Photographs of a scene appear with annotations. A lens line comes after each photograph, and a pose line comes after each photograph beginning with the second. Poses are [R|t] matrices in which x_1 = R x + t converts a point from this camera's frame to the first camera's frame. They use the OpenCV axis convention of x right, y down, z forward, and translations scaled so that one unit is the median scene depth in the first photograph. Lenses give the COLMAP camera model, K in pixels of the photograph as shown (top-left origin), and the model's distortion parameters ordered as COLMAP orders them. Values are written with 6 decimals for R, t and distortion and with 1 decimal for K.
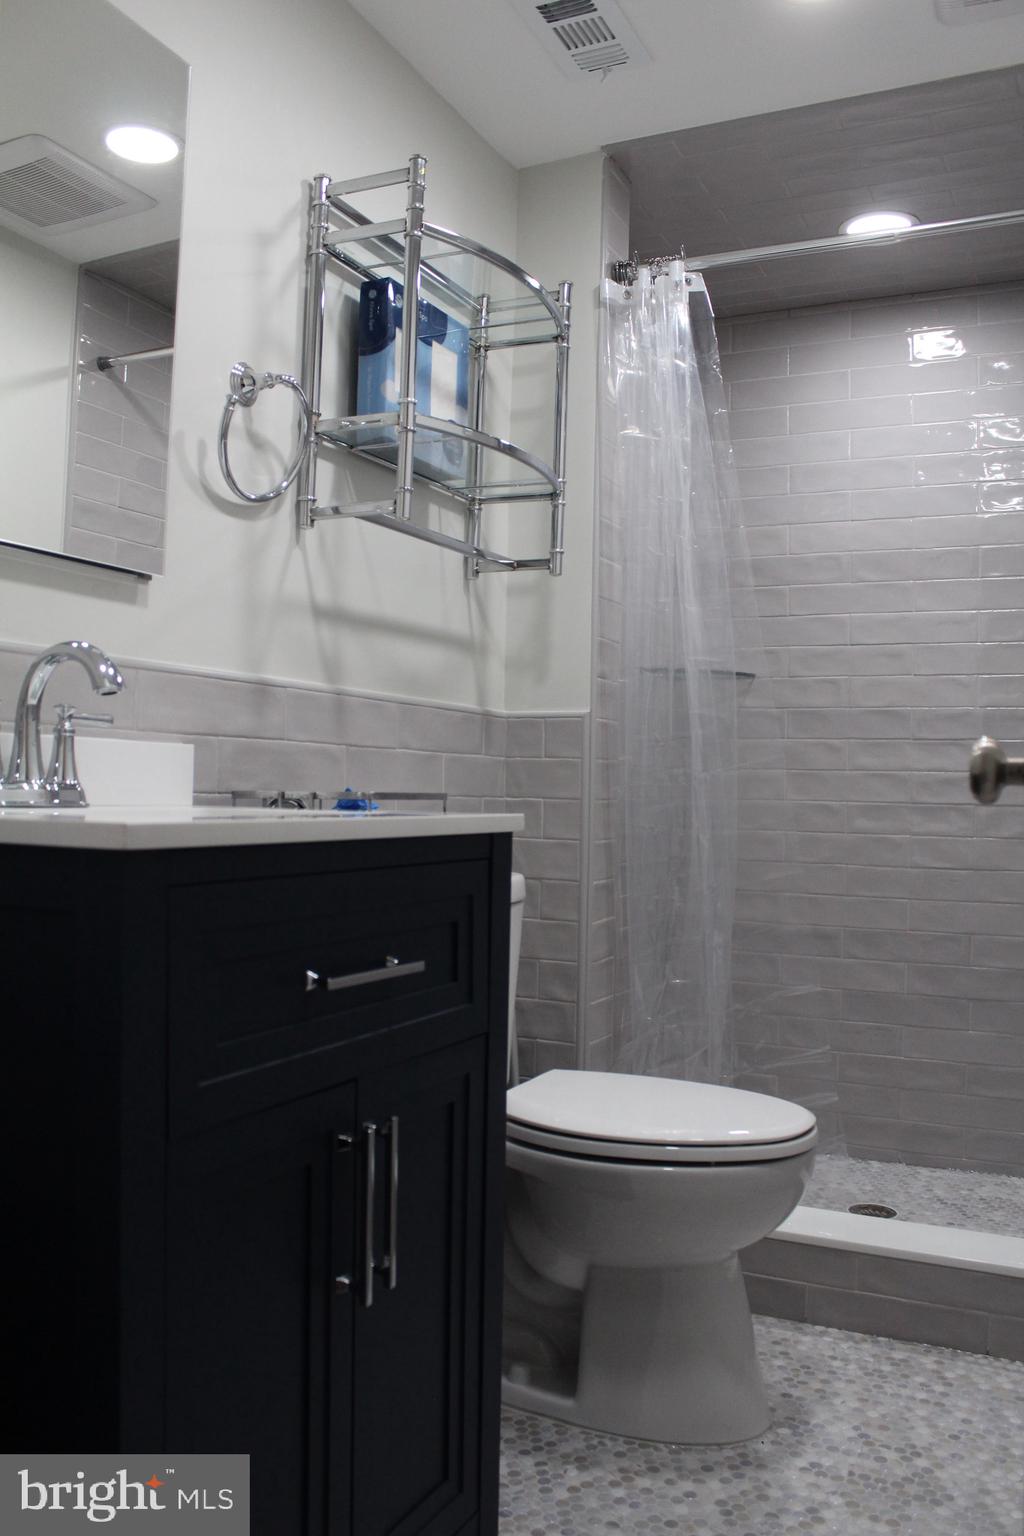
lens RADIAL K [[1282.9, 0, 512.0], [0, 1282.9, 768.0], [0, 0, 1]] dist [-0.156112, 0.135318]
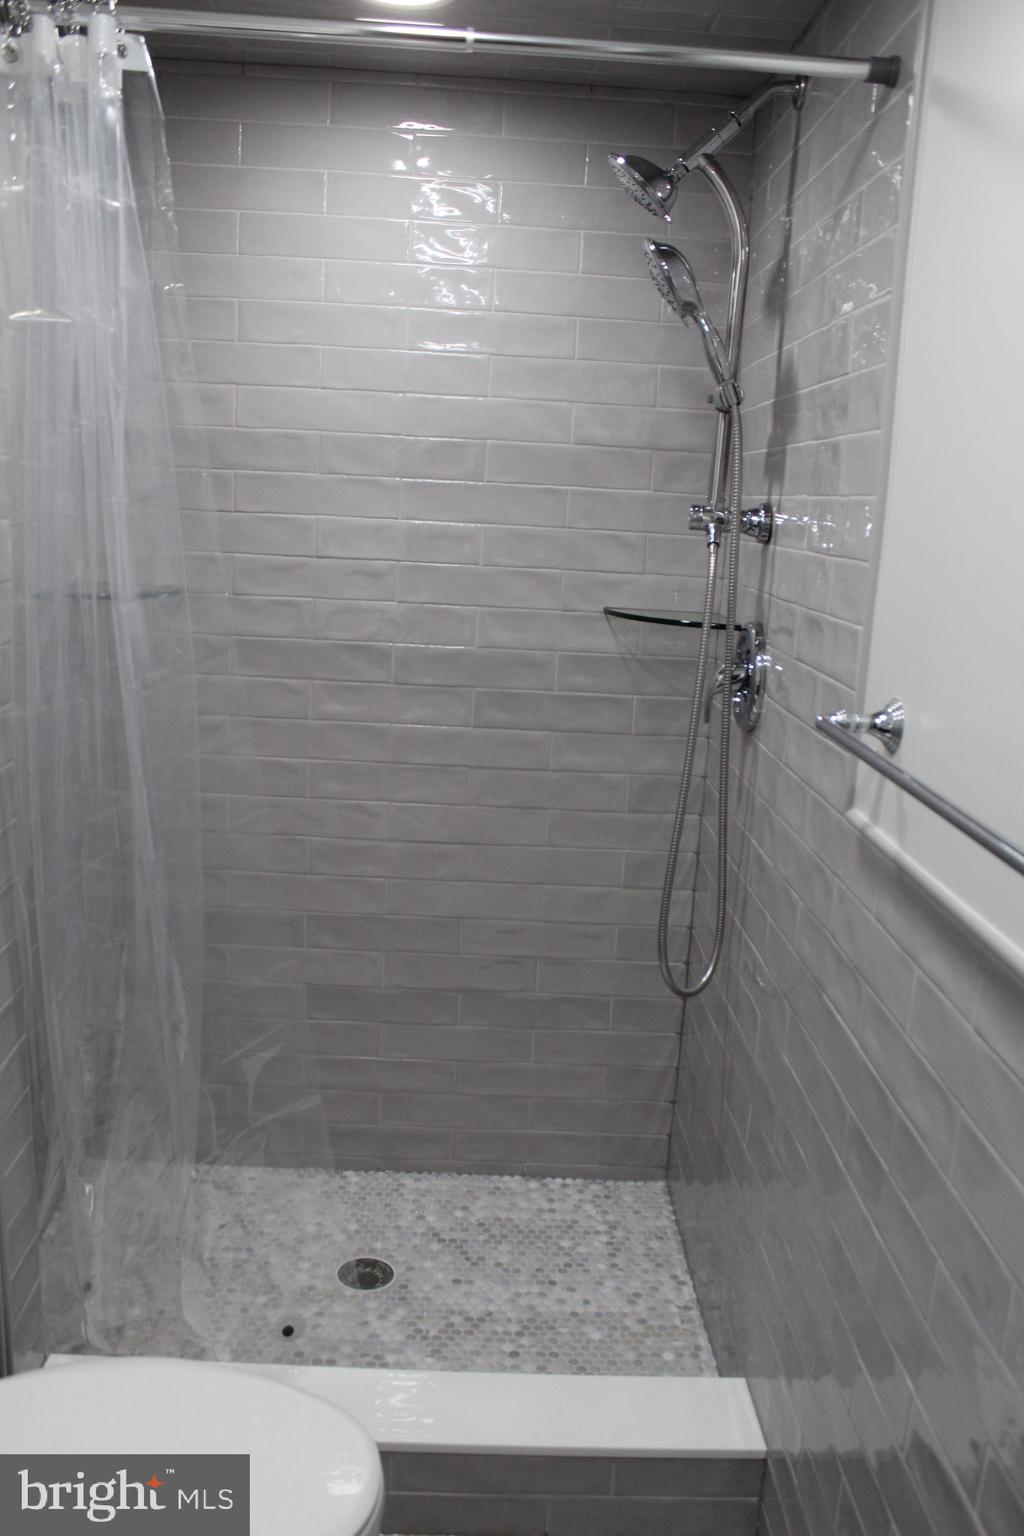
lens RADIAL K [[1282.9, 0, 512.0], [0, 1282.9, 768.0], [0, 0, 1]] dist [-0.156112, 0.135318]
pose [[0.882839, -0.073490, 0.463891, 0.011689], [-0.038995, 0.972804, 0.228325, -0.252284], [-0.468055, -0.219664, 0.855963, 0.436619]]
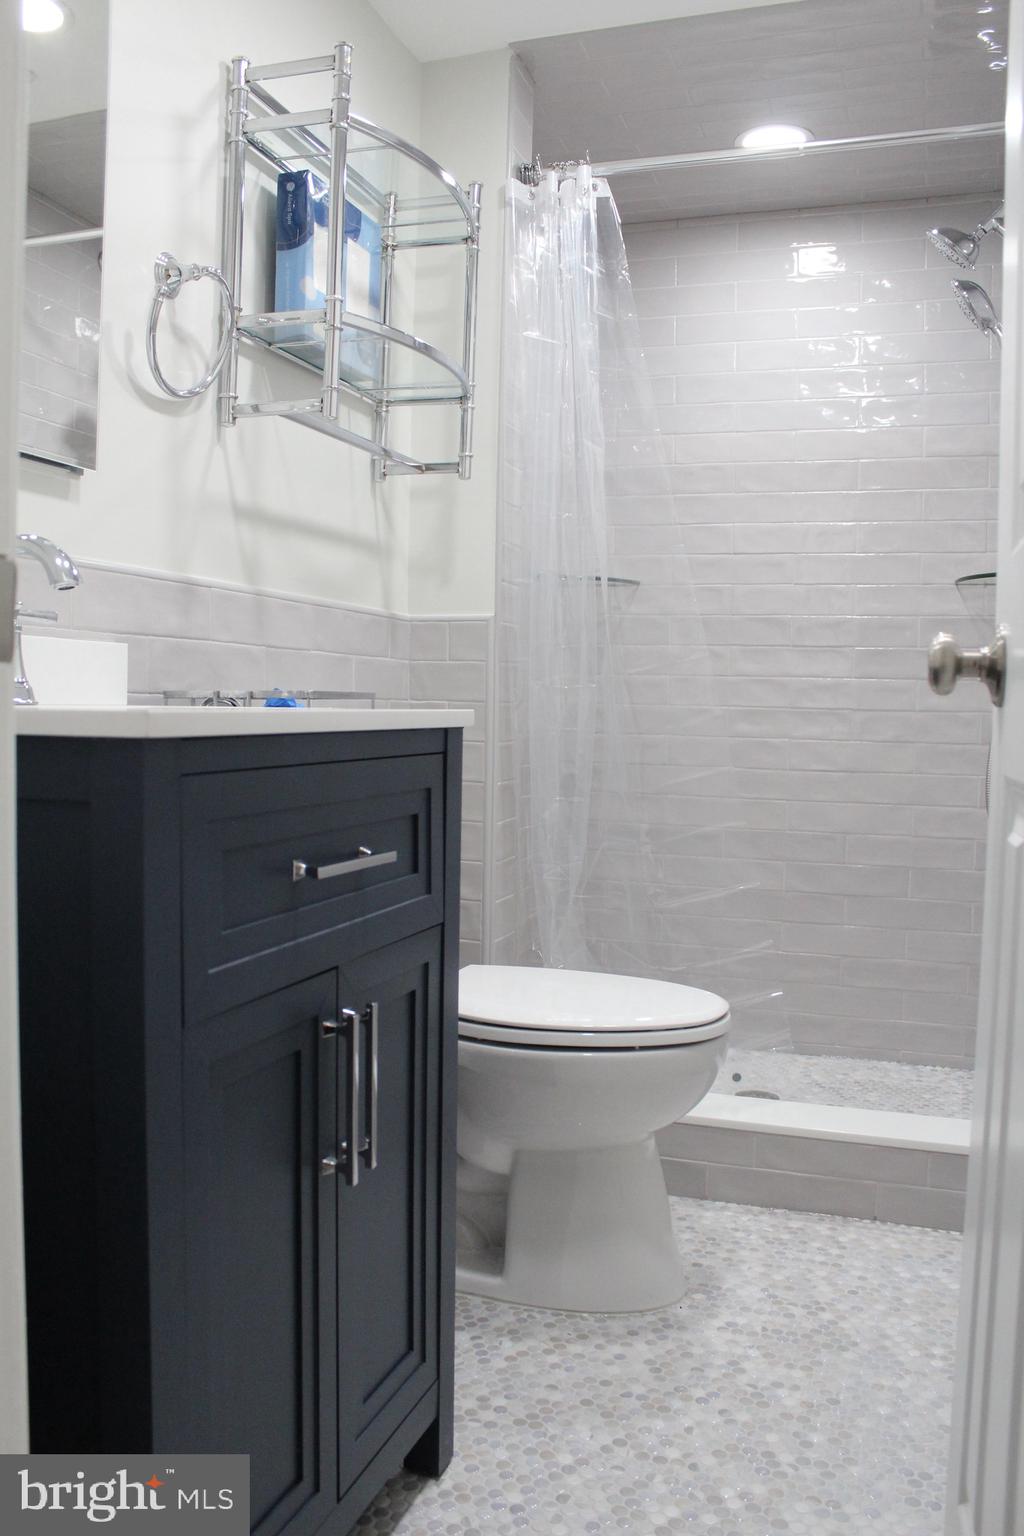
lens RADIAL K [[1282.9, 0, 512.0], [0, 1282.9, 768.0], [0, 0, 1]] dist [-0.156112, 0.135318]
pose [[0.992305, -0.007678, 0.123583, -0.065264], [-0.000781, 0.997668, 0.068250, 0.009287], [-0.123818, -0.067821, 0.989985, -0.013435]]
